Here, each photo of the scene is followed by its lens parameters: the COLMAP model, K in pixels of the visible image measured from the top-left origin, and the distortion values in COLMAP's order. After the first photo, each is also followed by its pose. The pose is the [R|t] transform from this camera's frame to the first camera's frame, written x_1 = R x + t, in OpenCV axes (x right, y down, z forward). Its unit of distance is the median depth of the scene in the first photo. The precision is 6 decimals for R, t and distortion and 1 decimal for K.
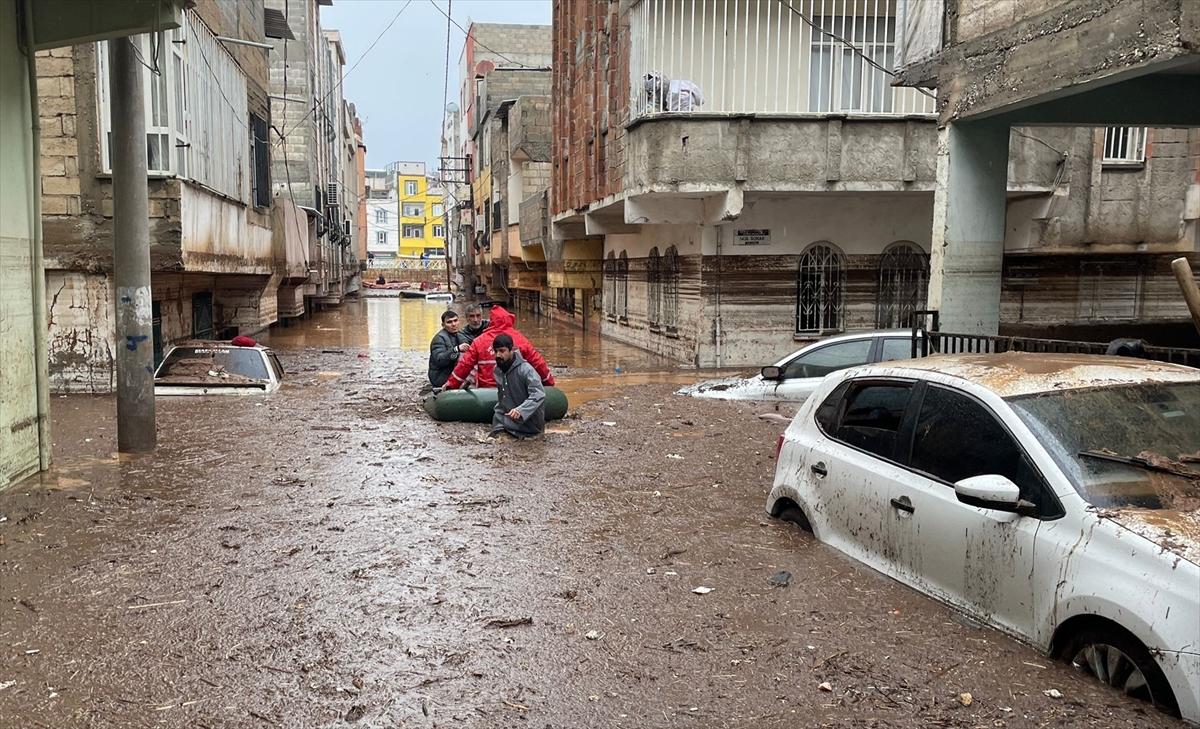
lens RADIAL K [[1073.0, 0, 523.8], [0, 1073.0, 402.2], [0, 0, 1]] dist [0.073714, 0.017315]
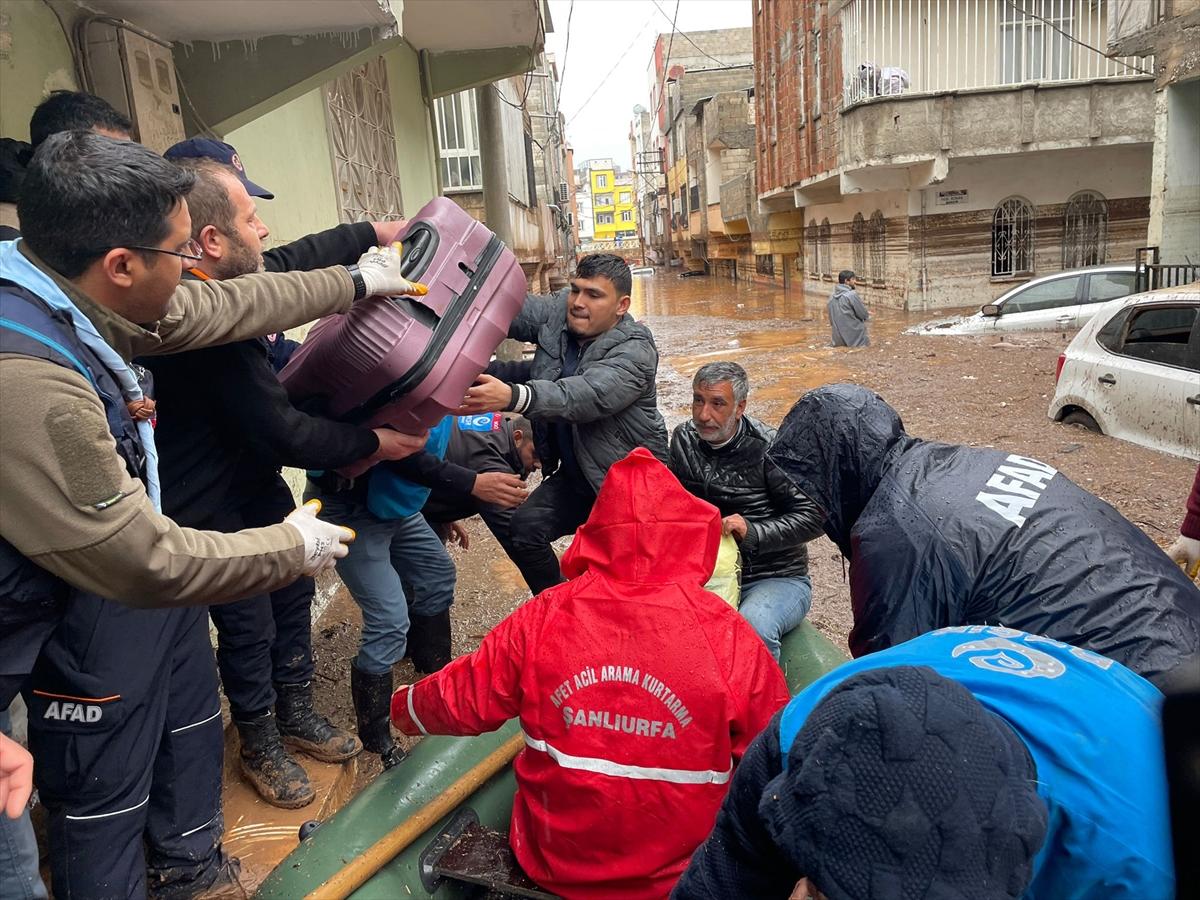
lens RADIAL K [[899.1, 0, 574.7], [0, 899.1, 448.7], [0, 0, 1]] dist [0.017009, -0.020476]
pose [[0.991570, -0.054854, -0.117391, -0.103369], [0.065950, 0.993496, 0.092828, 0.001696], [0.111536, -0.099787, 0.988738, -0.053093]]
